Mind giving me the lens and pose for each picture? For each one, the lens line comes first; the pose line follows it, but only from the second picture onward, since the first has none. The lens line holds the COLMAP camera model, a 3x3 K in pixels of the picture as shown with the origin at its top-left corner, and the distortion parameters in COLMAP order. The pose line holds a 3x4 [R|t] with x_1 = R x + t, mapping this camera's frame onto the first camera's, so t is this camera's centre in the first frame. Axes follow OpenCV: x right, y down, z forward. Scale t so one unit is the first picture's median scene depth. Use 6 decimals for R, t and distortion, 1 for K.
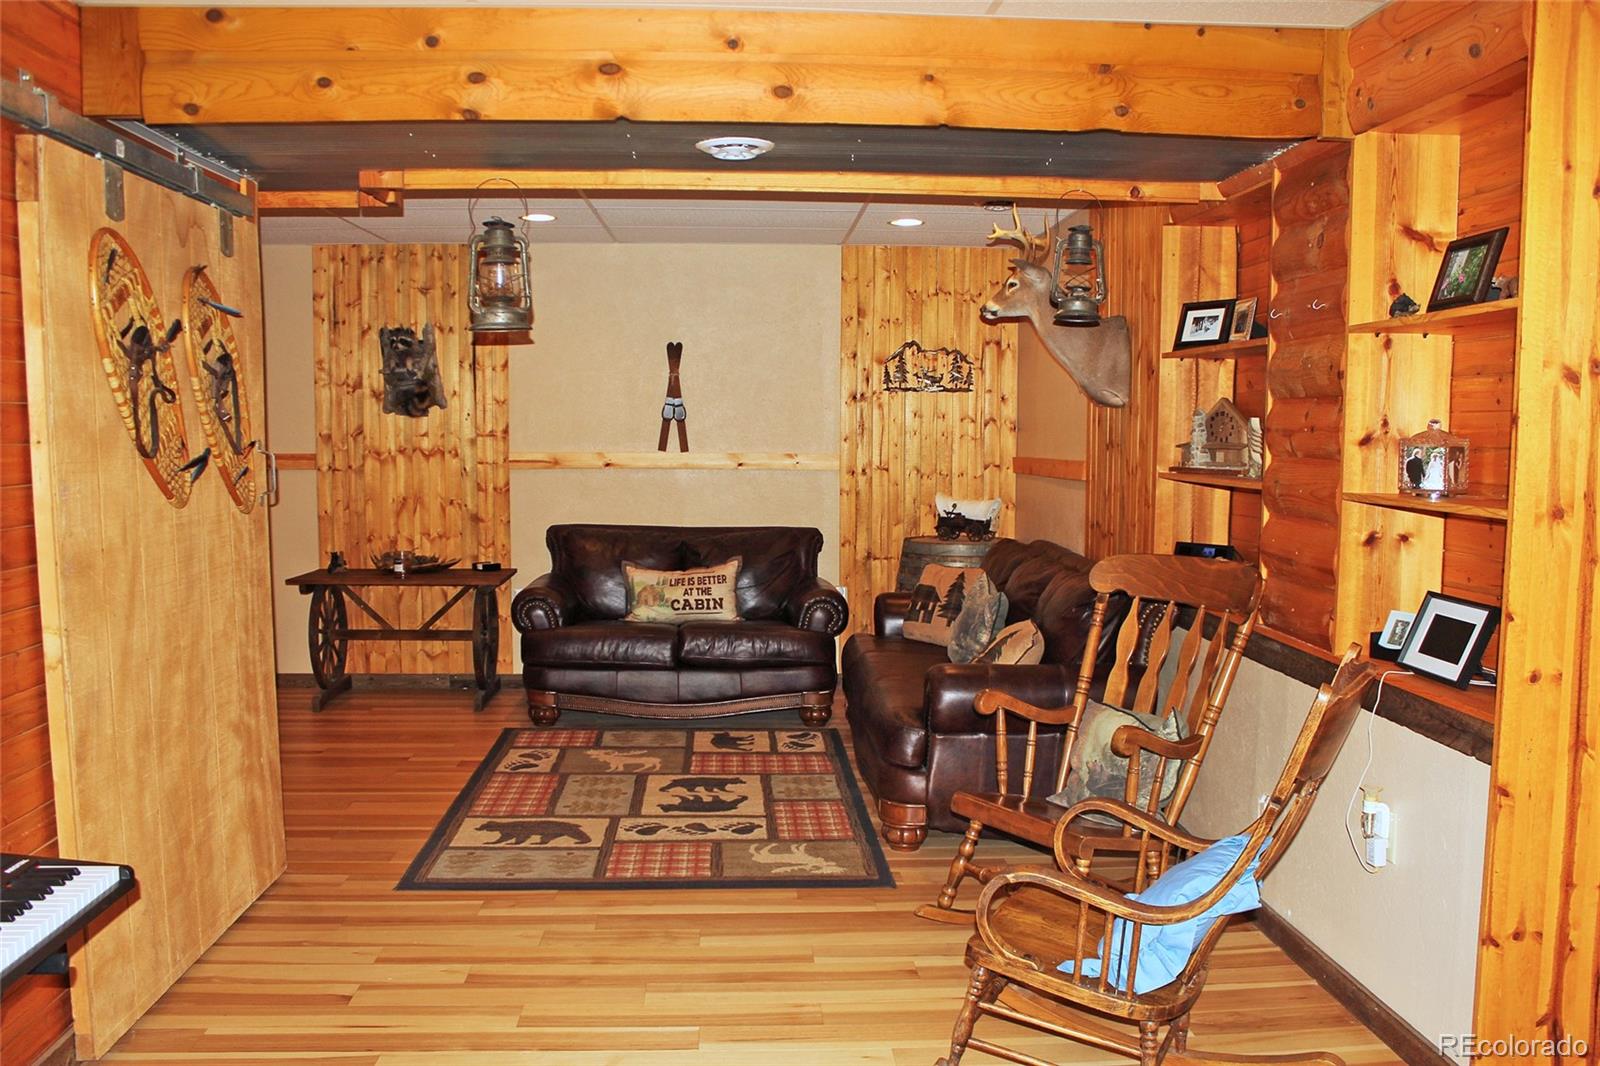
lens RADIAL K [[1324.8, 0, 800.0], [0, 1324.8, 533.0], [0, 0, 1]] dist [-0.158023, 0.146698]
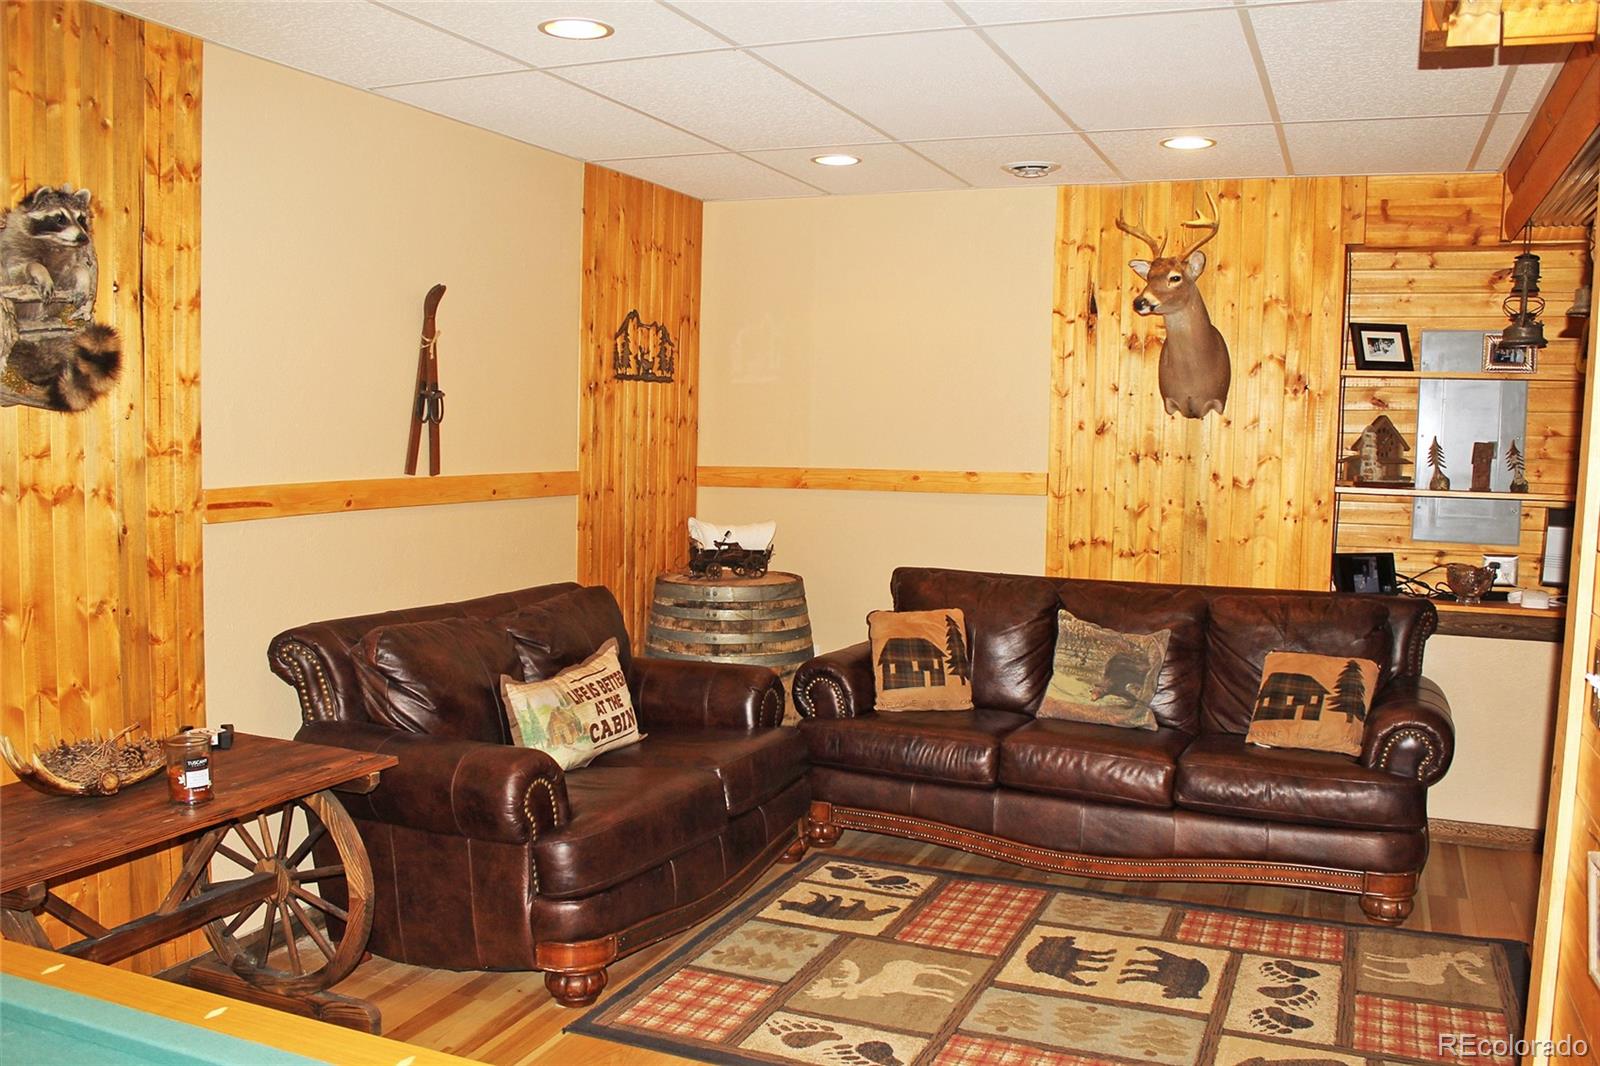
lens RADIAL K [[1398.7, 0, 800.0], [0, 1398.7, 533.0], [0, 0, 1]] dist [-0.144836, 0.174047]
pose [[0.417651, -0.072621, 0.905701, -0.712025], [0.050018, 0.997127, 0.056887, -0.077459], [-0.907230, 0.021543, 0.420084, 0.740659]]
